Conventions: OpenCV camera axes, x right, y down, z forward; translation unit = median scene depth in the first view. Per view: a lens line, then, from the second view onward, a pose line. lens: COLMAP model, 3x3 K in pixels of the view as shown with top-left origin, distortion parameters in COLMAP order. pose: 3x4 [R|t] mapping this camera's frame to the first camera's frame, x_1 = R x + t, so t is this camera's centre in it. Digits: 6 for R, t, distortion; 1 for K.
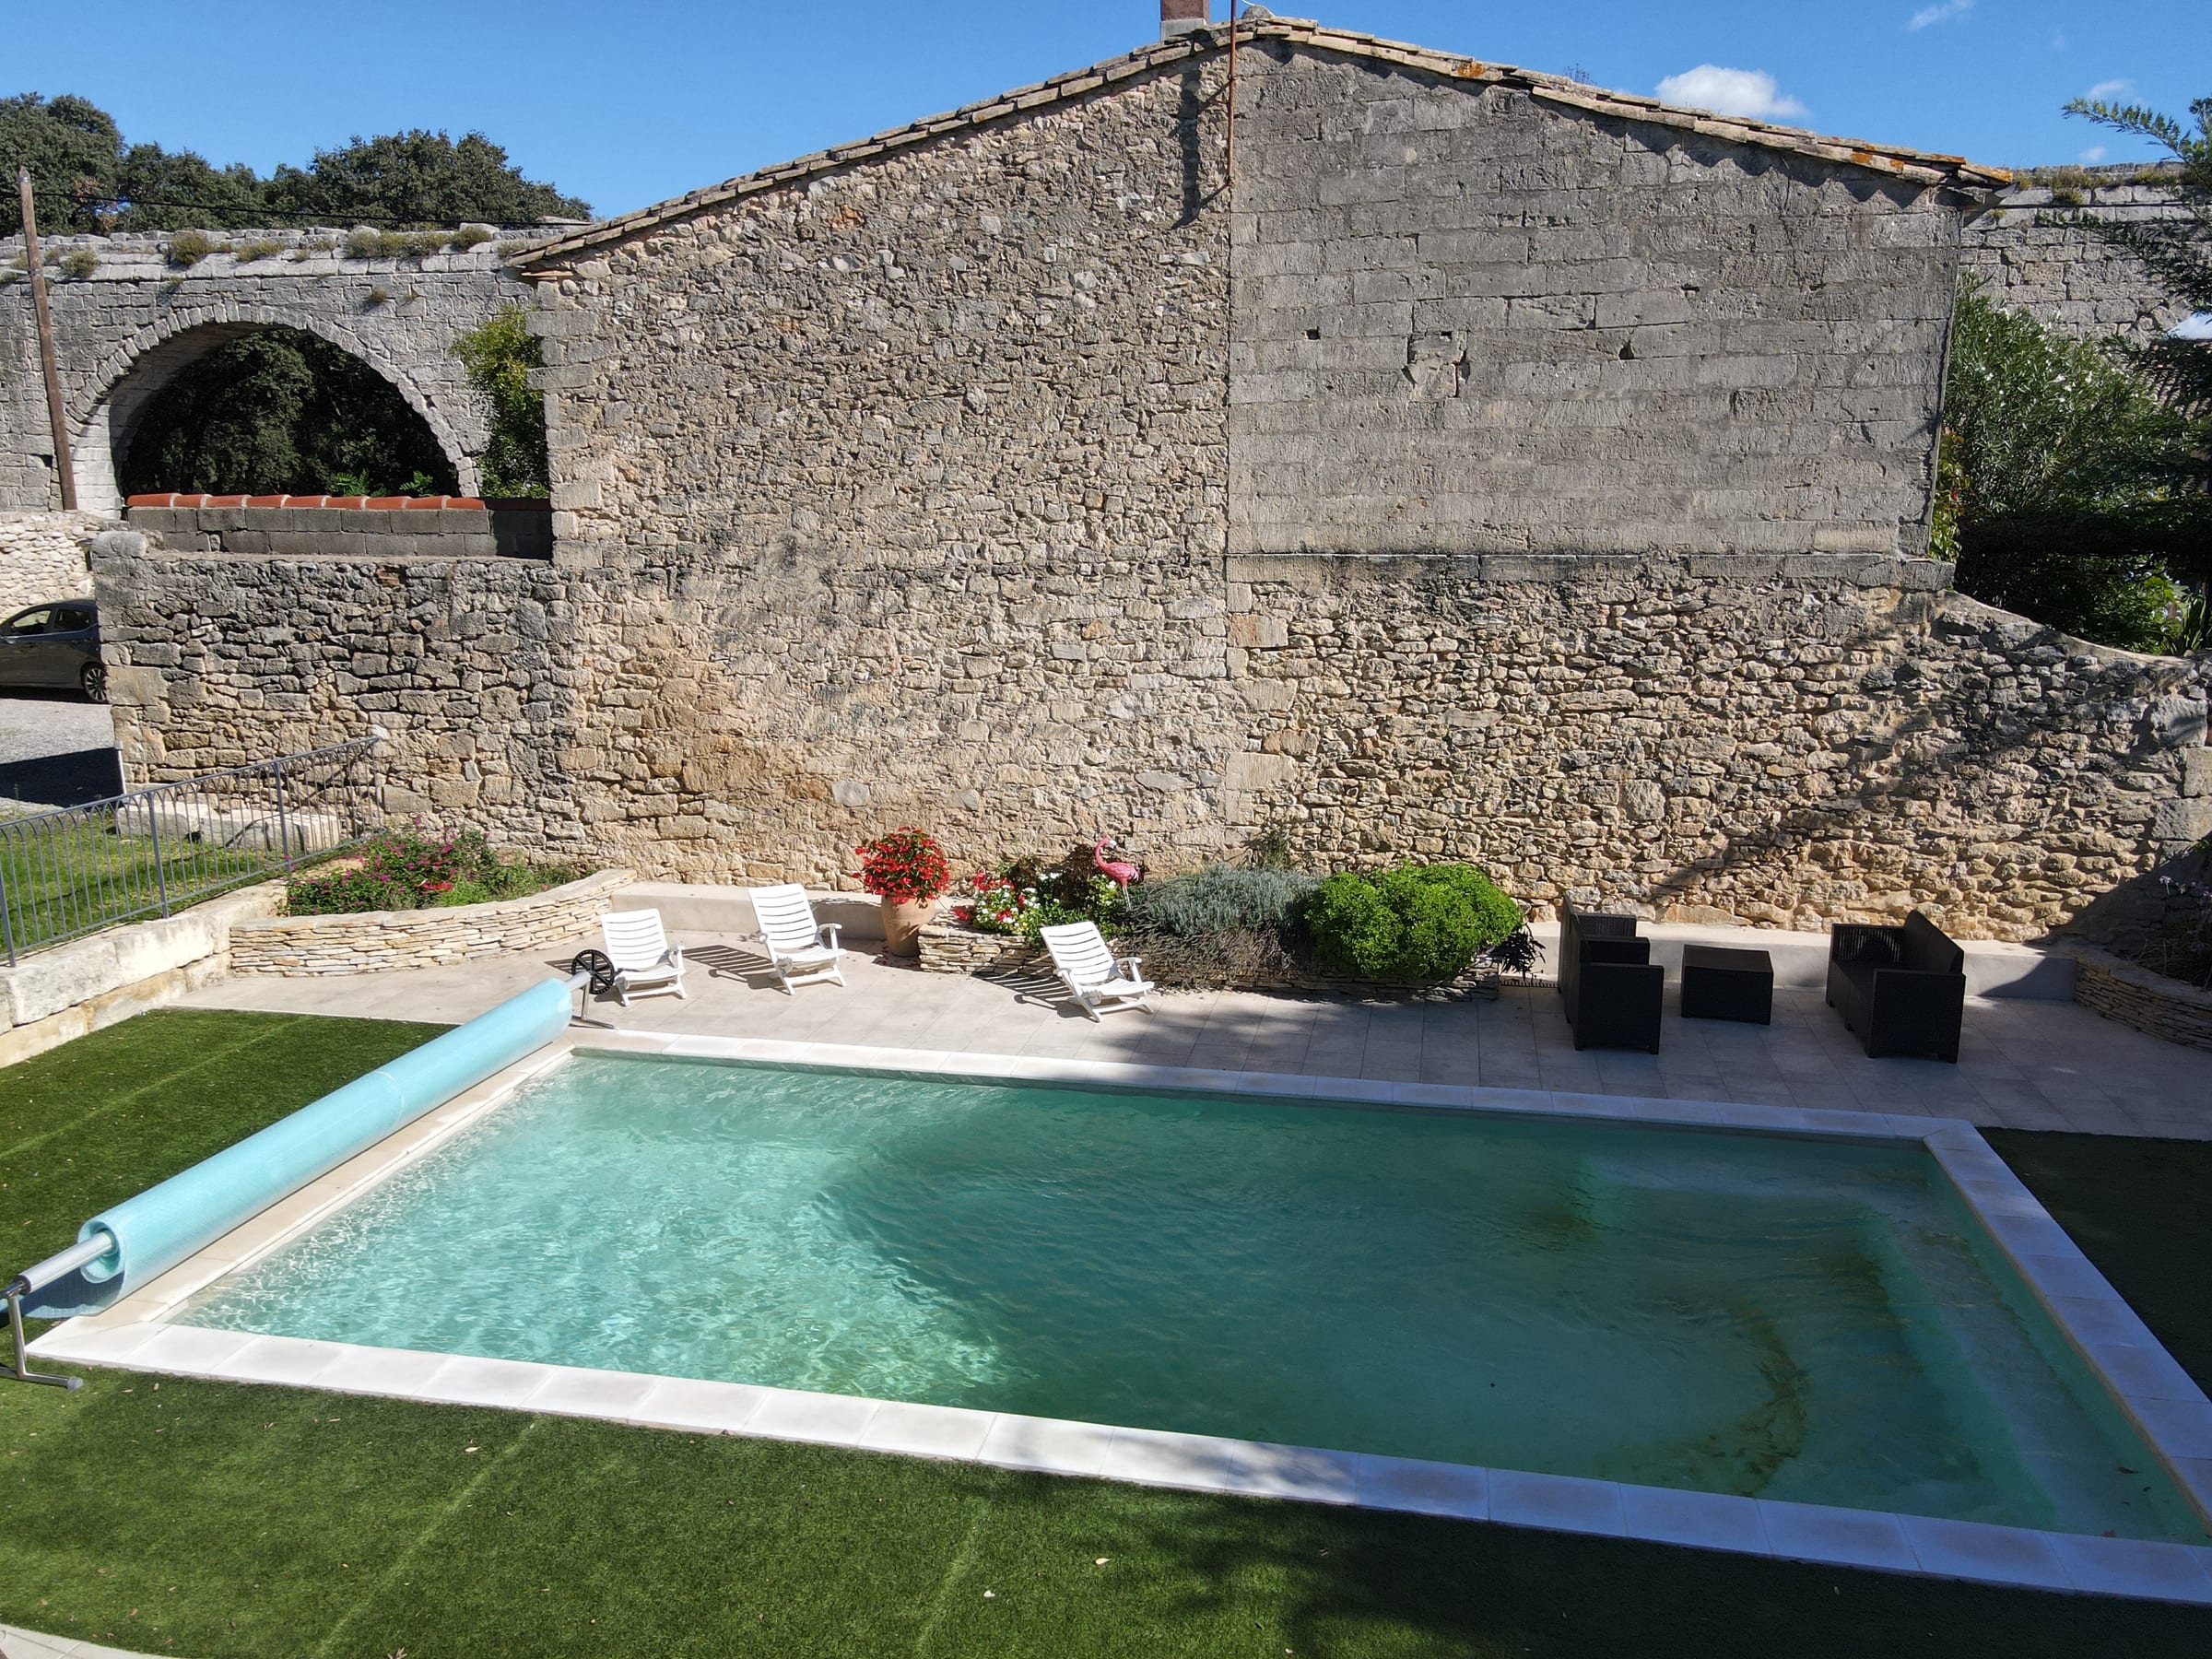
lens RADIAL K [[1624.1, 0, 1124.3], [0, 1624.1, 829.3], [0, 0, 1]] dist [0.009139, 0.008088]
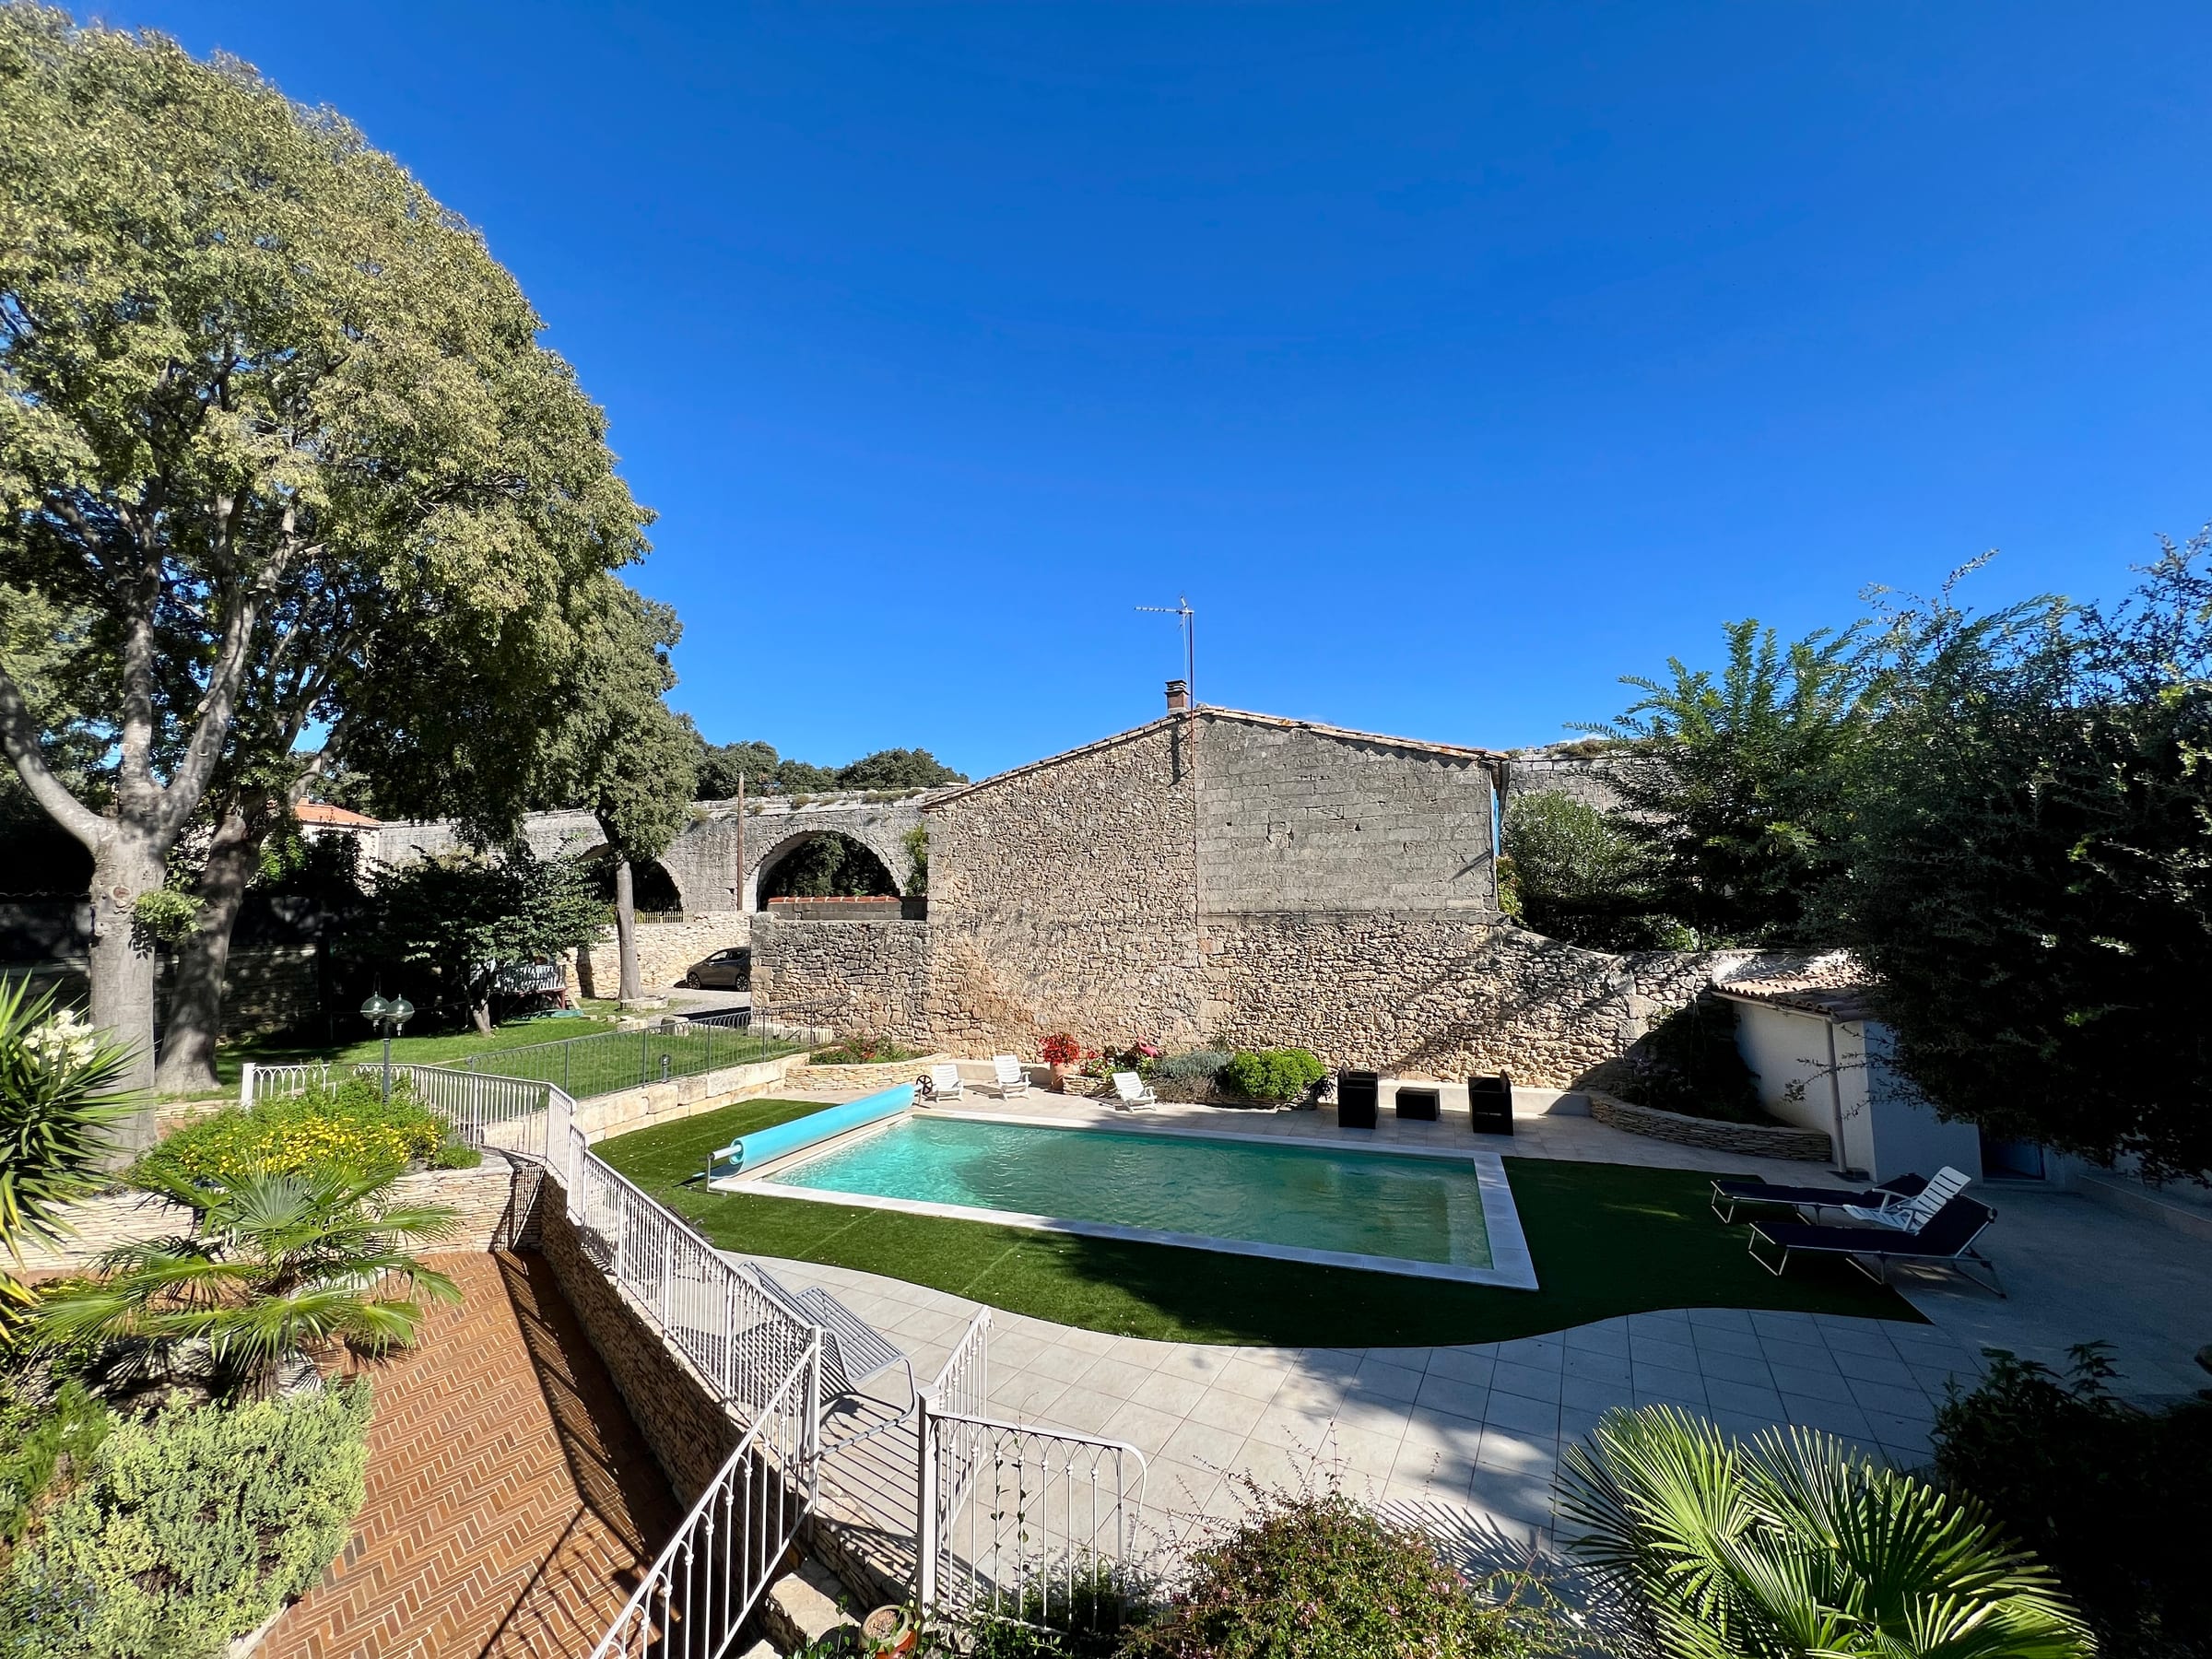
lens RADIAL K [[888.3, 0, 1103.5], [0, 888.3, 830.8], [0, 0, 1]] dist [0.003186, 0.000127]
pose [[0.986297, -0.025001, -0.163074, 0.142389], [-0.022548, 0.958749, -0.283359, 0.083094], [0.163432, 0.283153, 0.945047, -0.274911]]
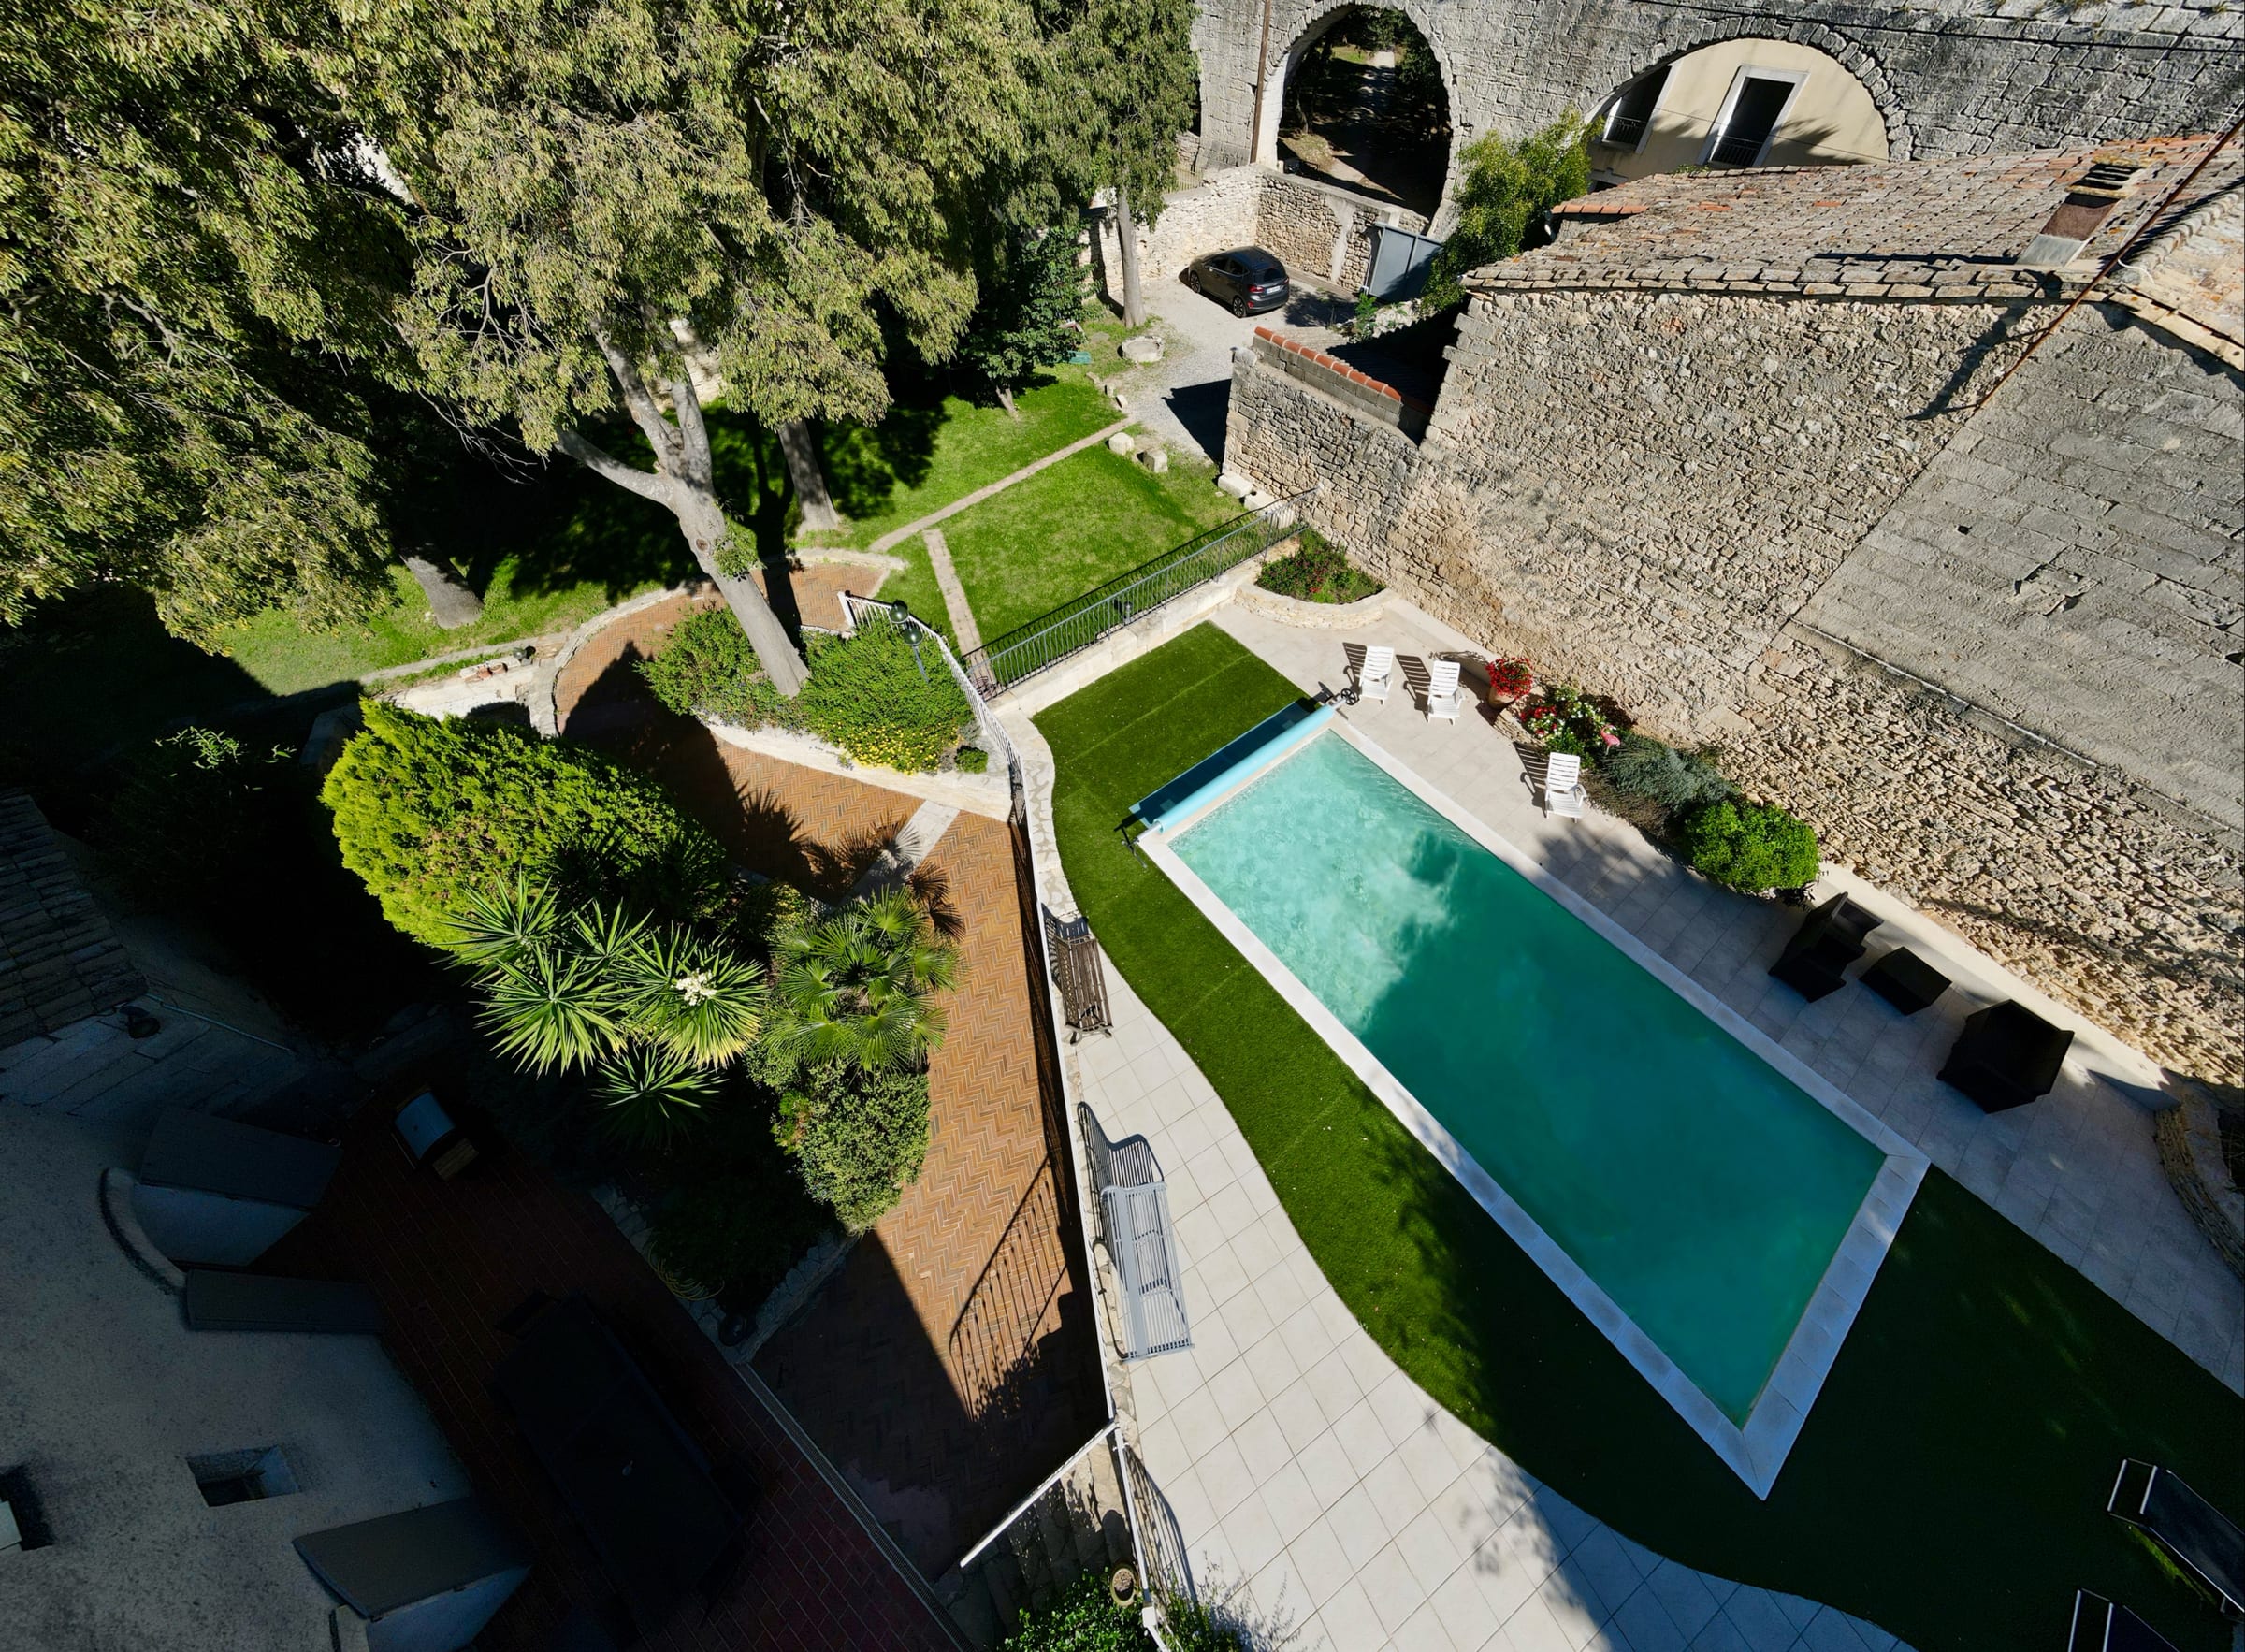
lens RADIAL K [[733.6, 0, 1117.6], [0, 733.6, 759.6], [0, 0, 1]] dist [-0.003510, 0.000018]
pose [[0.757038, 0.503569, -0.416306, -0.072987], [-0.123907, 0.736256, 0.665263, -0.471783], [0.641514, -0.452046, 0.619769, 0.038874]]
